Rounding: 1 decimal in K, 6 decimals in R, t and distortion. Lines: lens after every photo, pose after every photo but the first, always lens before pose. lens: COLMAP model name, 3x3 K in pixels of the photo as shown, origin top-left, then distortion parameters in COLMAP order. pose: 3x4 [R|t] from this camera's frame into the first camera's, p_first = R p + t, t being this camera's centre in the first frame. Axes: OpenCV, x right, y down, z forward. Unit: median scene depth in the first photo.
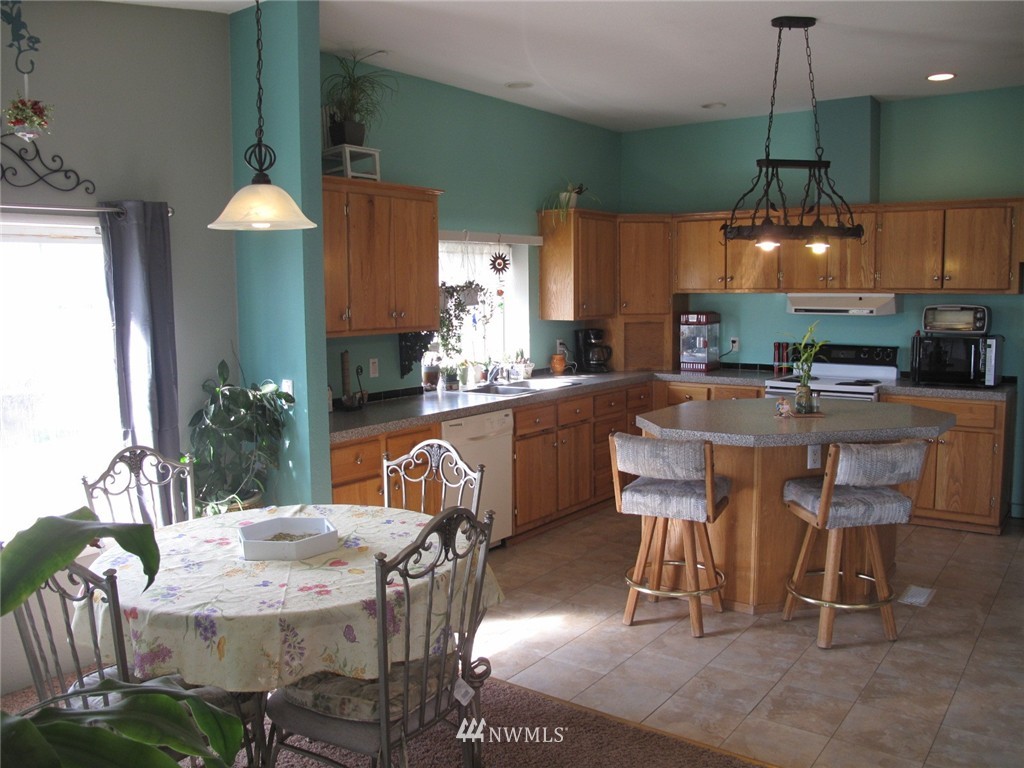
lens RADIAL K [[861.6, 0, 515.5], [0, 861.6, 375.4], [0, 0, 1]] dist [-0.142838, 0.107919]
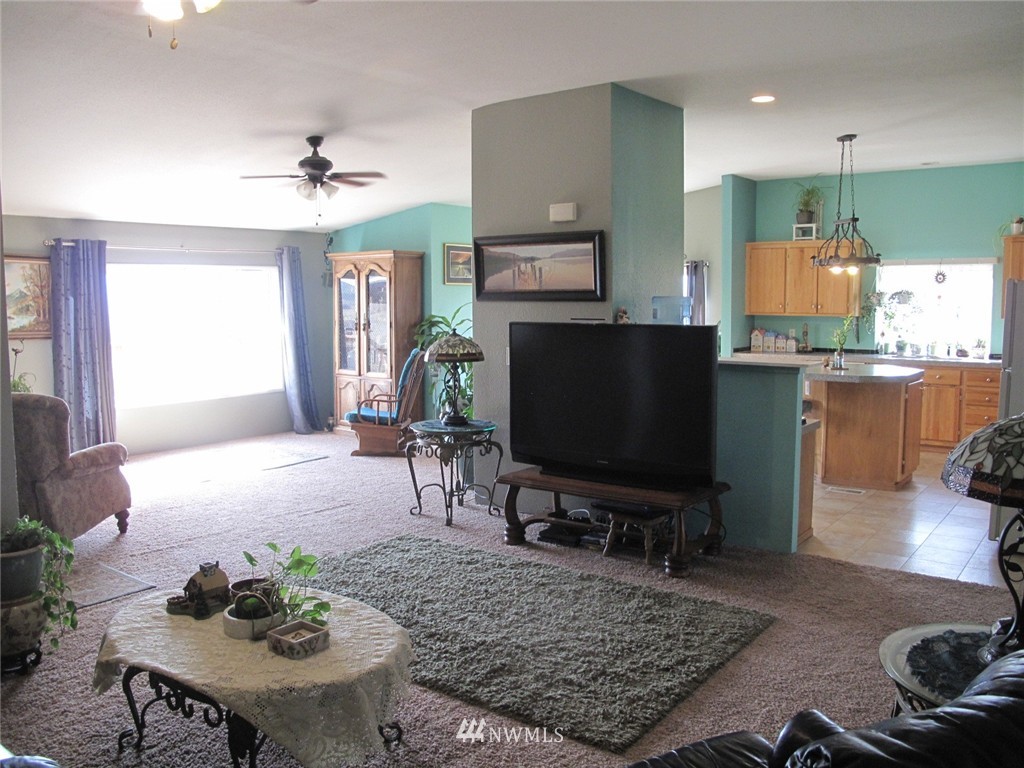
lens RADIAL K [[861.6, 0, 509.8], [0, 861.6, 378.0], [0, 0, 1]] dist [-0.142838, 0.107919]
pose [[-0.019511, 0.105792, -0.994197, 1.657103], [-0.097164, 0.989479, 0.107197, -0.042842], [0.995077, 0.098692, -0.009026, 0.298609]]
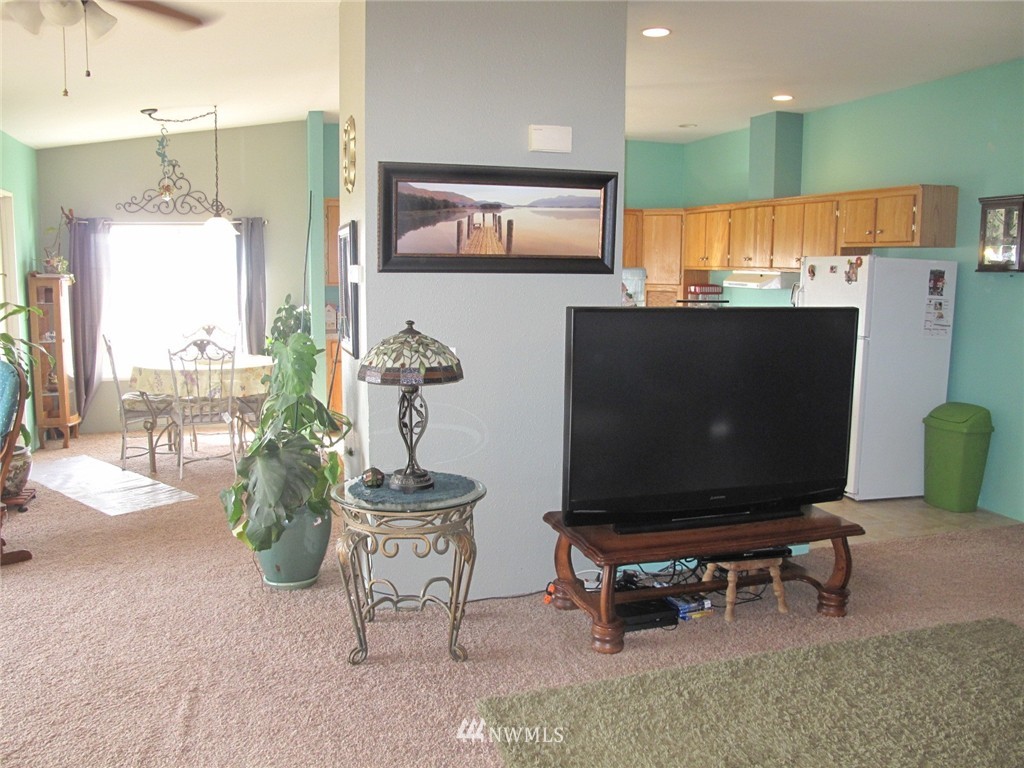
lens RADIAL K [[861.6, 0, 516.5], [0, 861.6, 391.3], [0, 0, 1]] dist [-0.142838, 0.107919]
pose [[0.806041, 0.105804, -0.582326, 0.971157], [-0.079425, 0.994329, 0.070724, 0.020895], [0.586507, -0.010755, 0.809873, -0.257590]]
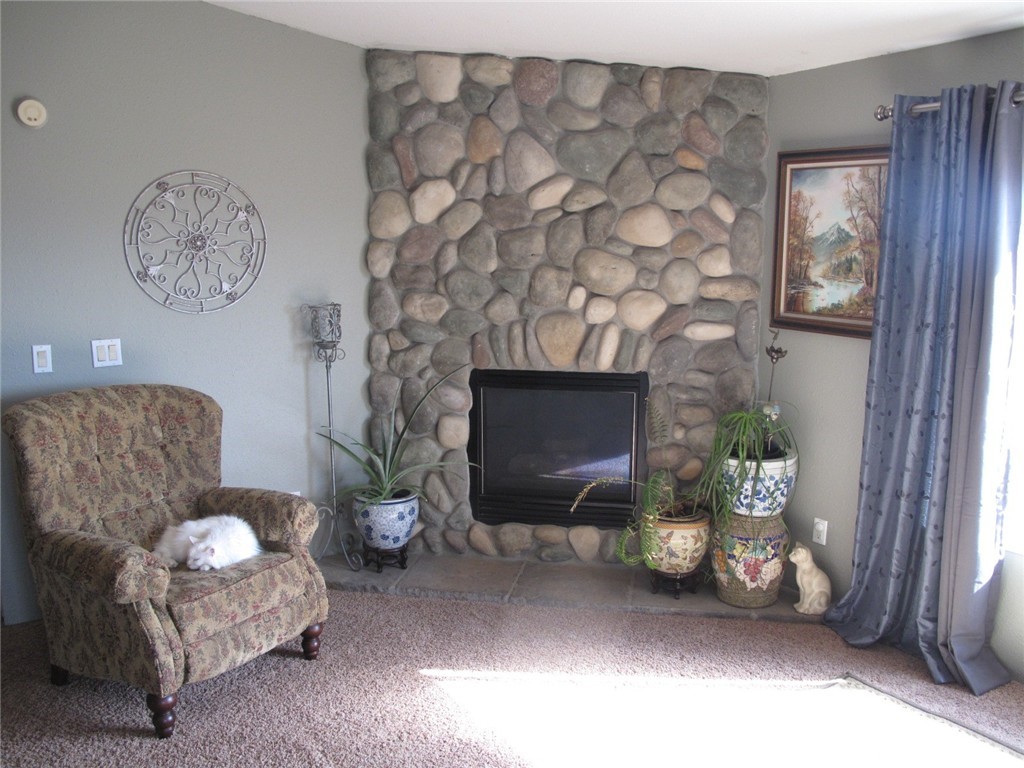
lens RADIAL K [[861.6, 0, 514.0], [0, 861.6, 386.2], [0, 0, 1]] dist [-0.142838, 0.107919]
pose [[-0.944989, -0.039578, 0.324700, 0.293756], [0.042868, 0.969107, 0.242887, -0.008660], [-0.324282, 0.243445, -0.914098, 0.161897]]
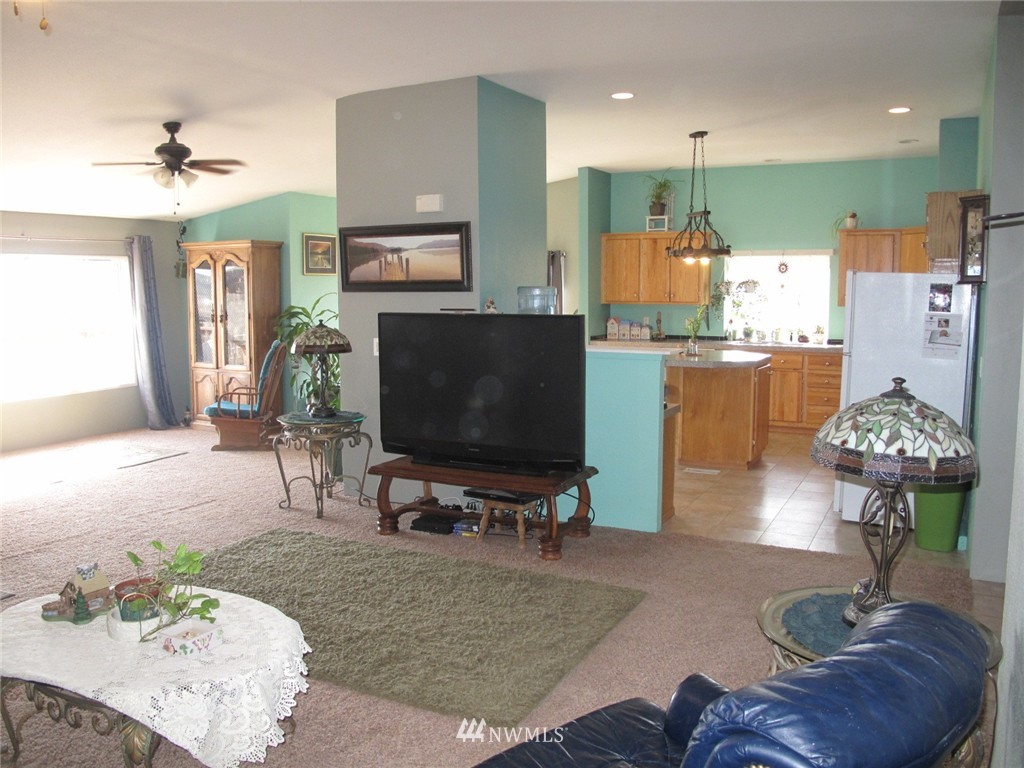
lens RADIAL K [[861.6, 0, 504.4], [0, 861.6, 377.7], [0, 0, 1]] dist [-0.142838, 0.107919]
pose [[0.146152, 0.116709, -0.982354, 1.667614], [-0.098590, 0.989791, 0.102925, -0.042366], [0.984337, 0.081808, 0.156166, 0.276783]]
